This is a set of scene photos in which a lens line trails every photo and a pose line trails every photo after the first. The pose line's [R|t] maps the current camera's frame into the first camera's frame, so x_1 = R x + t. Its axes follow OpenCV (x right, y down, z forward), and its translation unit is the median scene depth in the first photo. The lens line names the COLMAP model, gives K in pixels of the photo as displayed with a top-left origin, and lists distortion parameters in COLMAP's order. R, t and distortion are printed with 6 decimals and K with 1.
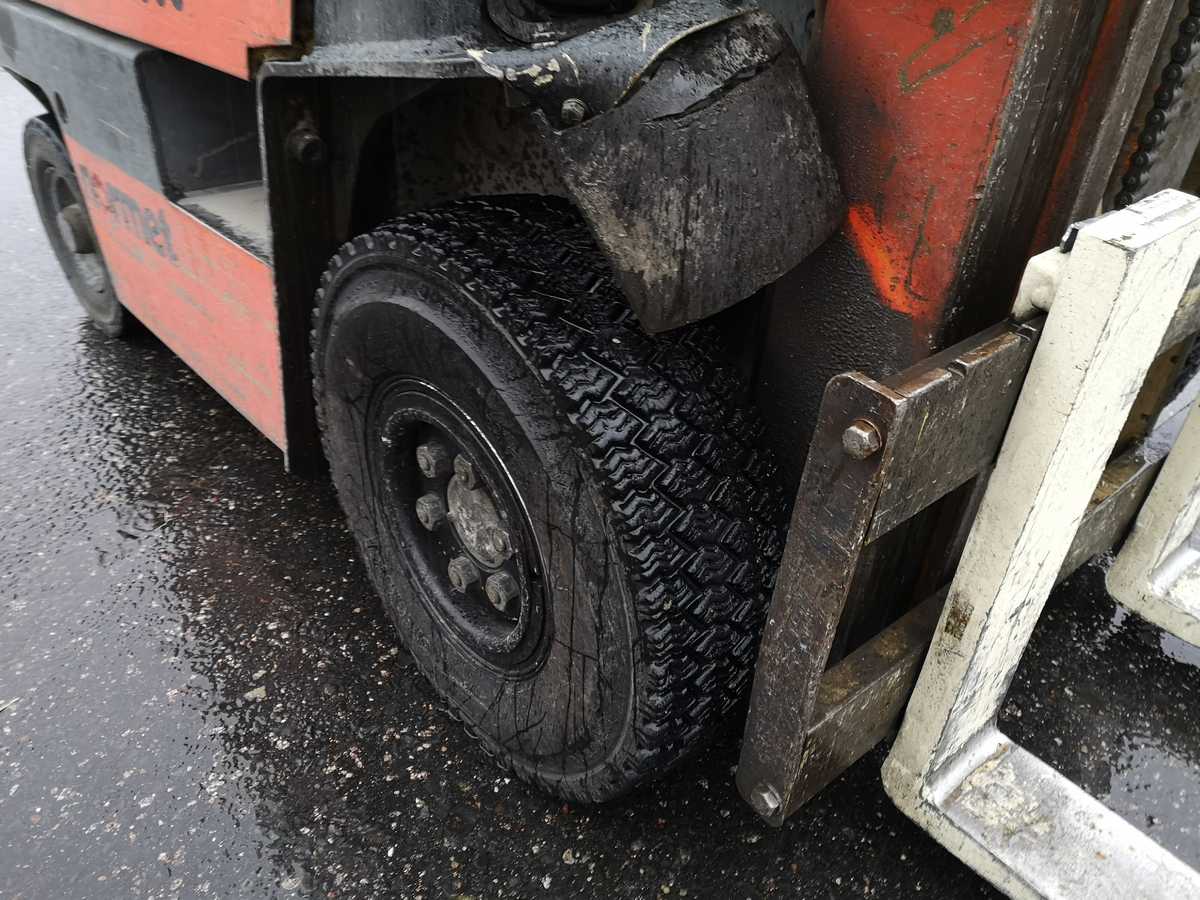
lens RADIAL K [[945.9, 0, 600.0], [0, 945.9, 450.0], [0, 0, 1]] dist [-0.006311, -0.009022]
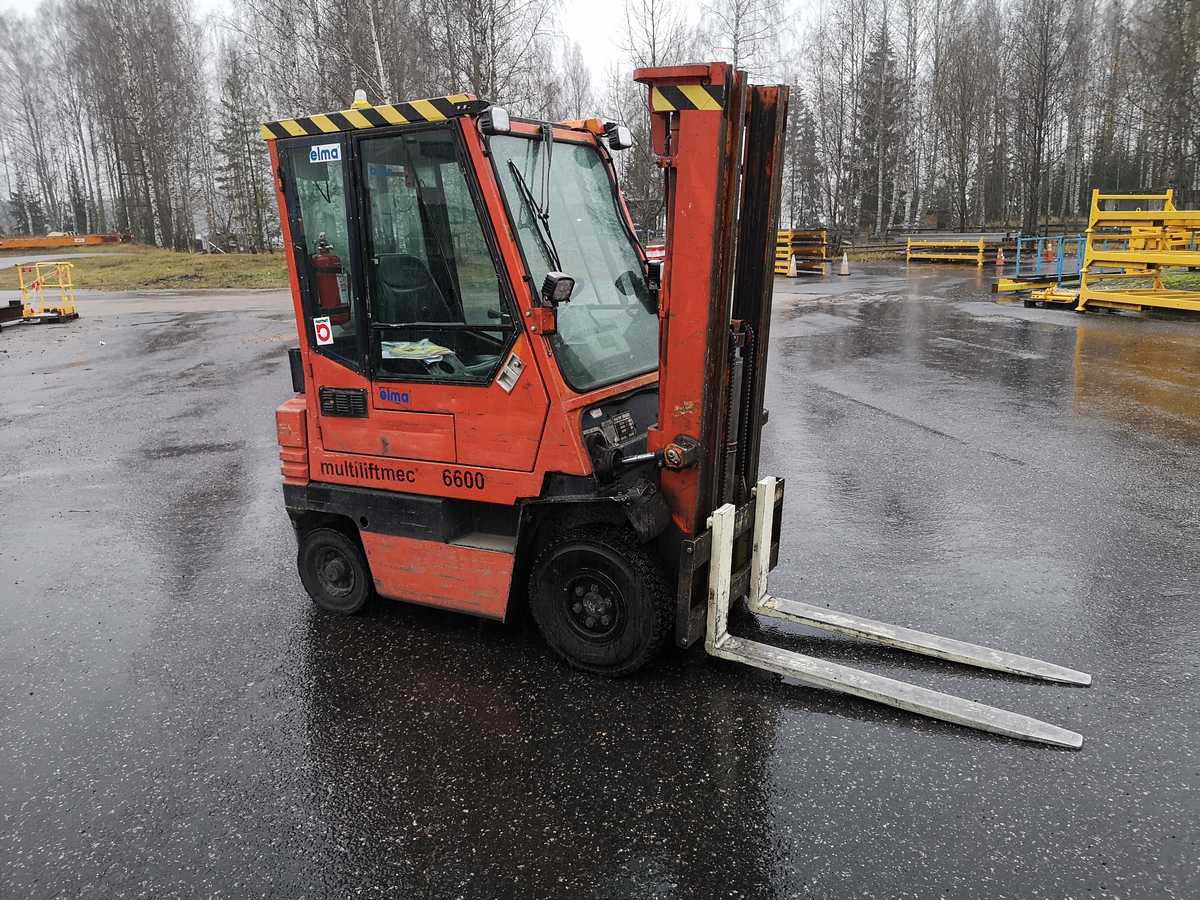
lens RADIAL K [[945.9, 0, 600.0], [0, 945.9, 450.0], [0, 0, 1]] dist [-0.006311, -0.009022]
pose [[0.941036, -0.107363, 0.320819, -1.584797], [0.212119, 0.925996, -0.312307, 0.866537], [-0.263547, 0.361944, 0.894170, -3.336815]]
